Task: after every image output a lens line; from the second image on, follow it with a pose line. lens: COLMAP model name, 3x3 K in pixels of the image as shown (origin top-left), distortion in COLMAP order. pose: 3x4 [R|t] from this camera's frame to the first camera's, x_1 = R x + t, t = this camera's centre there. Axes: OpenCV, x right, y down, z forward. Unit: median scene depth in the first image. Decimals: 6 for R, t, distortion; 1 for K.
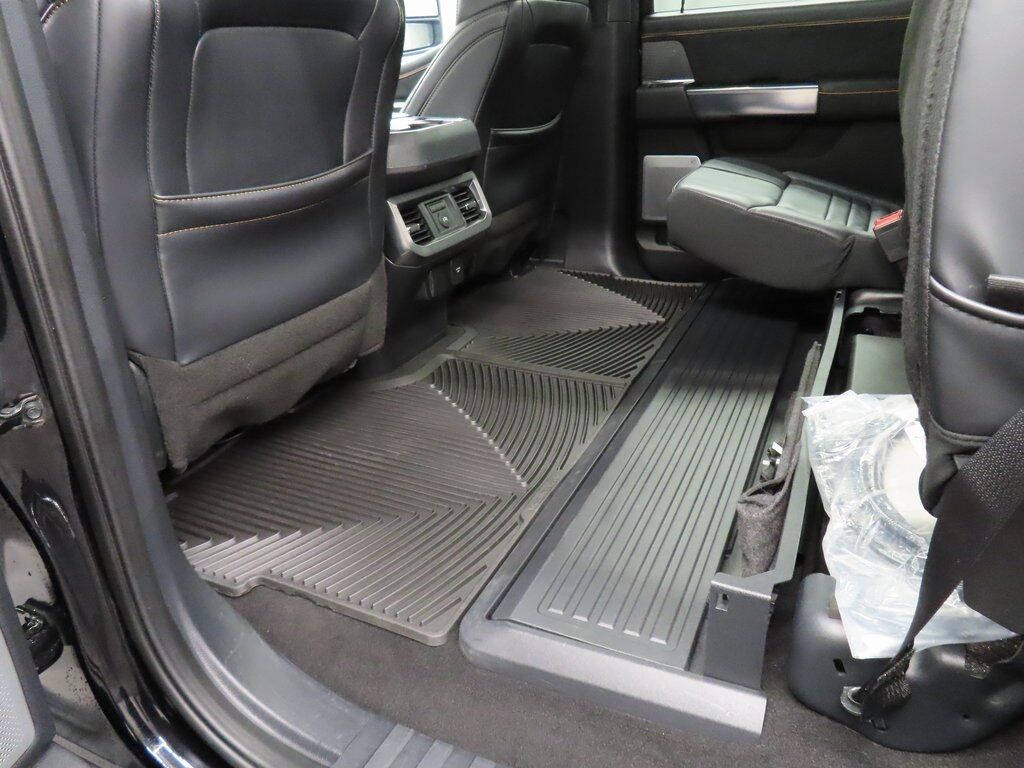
lens RADIAL K [[732.7, 0, 512.0], [0, 732.7, 384.0], [0, 0, 1]] dist [-0.009387, 0.002819]
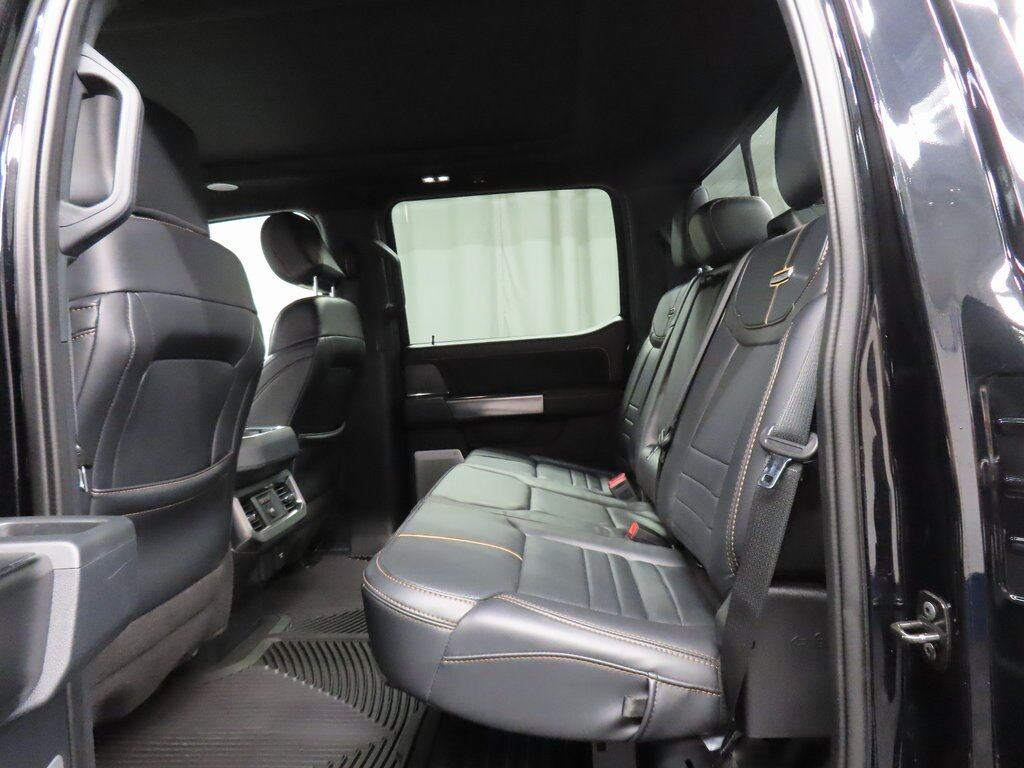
lens RADIAL K [[732.7, 0, 512.0], [0, 732.7, 384.0], [0, 0, 1]] dist [-0.009387, 0.002819]
pose [[0.926935, -0.021157, 0.374624, -0.164399], [0.168834, 0.915146, -0.366063, 0.072704], [-0.335091, 0.402566, 0.851854, -0.165222]]
